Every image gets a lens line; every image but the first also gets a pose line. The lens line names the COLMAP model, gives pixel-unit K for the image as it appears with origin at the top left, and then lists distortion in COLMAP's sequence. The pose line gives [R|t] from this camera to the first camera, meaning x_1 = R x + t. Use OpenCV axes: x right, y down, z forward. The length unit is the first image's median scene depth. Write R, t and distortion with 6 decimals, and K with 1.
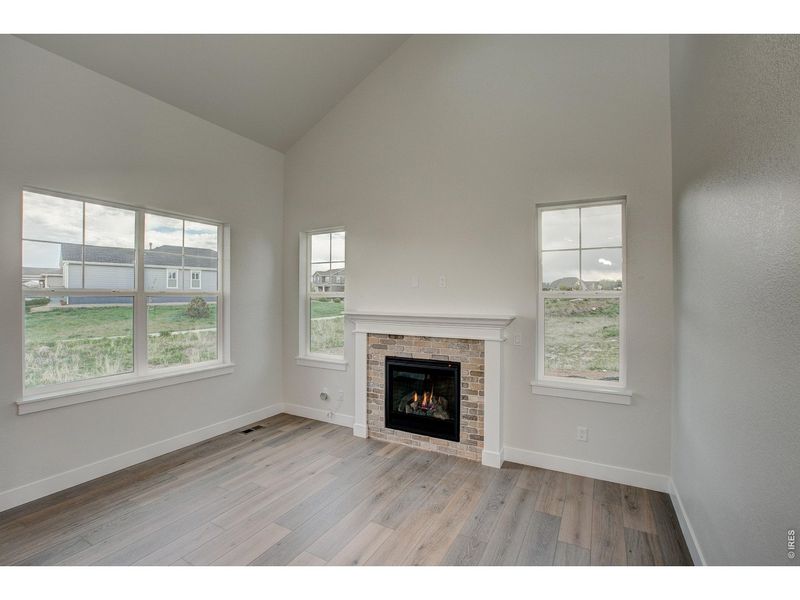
lens RADIAL K [[365.4, 0, 397.1], [0, 365.4, 301.6], [0, 0, 1]] dist [-0.040319, 0.020969]
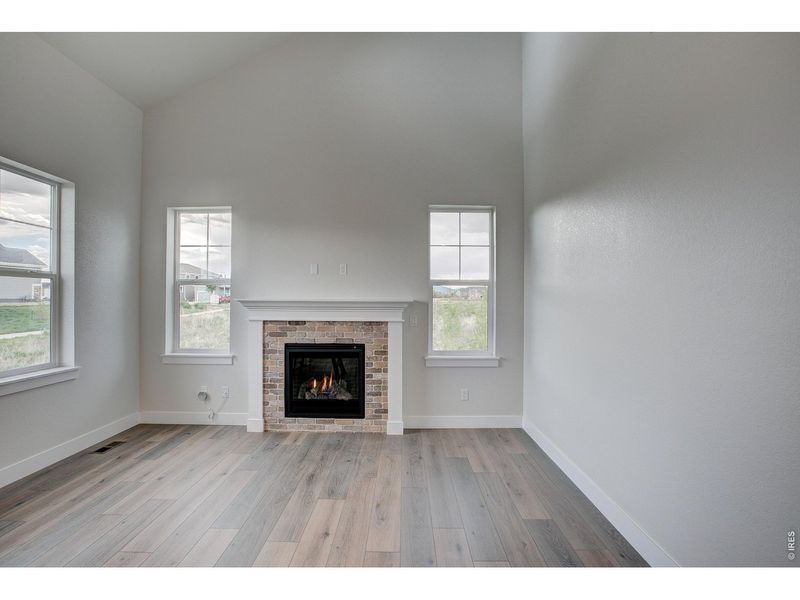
lens RADIAL K [[365.4, 0, 397.1], [0, 365.4, 301.6], [0, 0, 1]] dist [-0.040319, 0.020969]
pose [[0.882495, -0.002326, 0.470316, -0.232847], [0.003654, 0.999991, -0.001911, 0.041913], [-0.470308, 0.003405, 0.882496, 0.004804]]
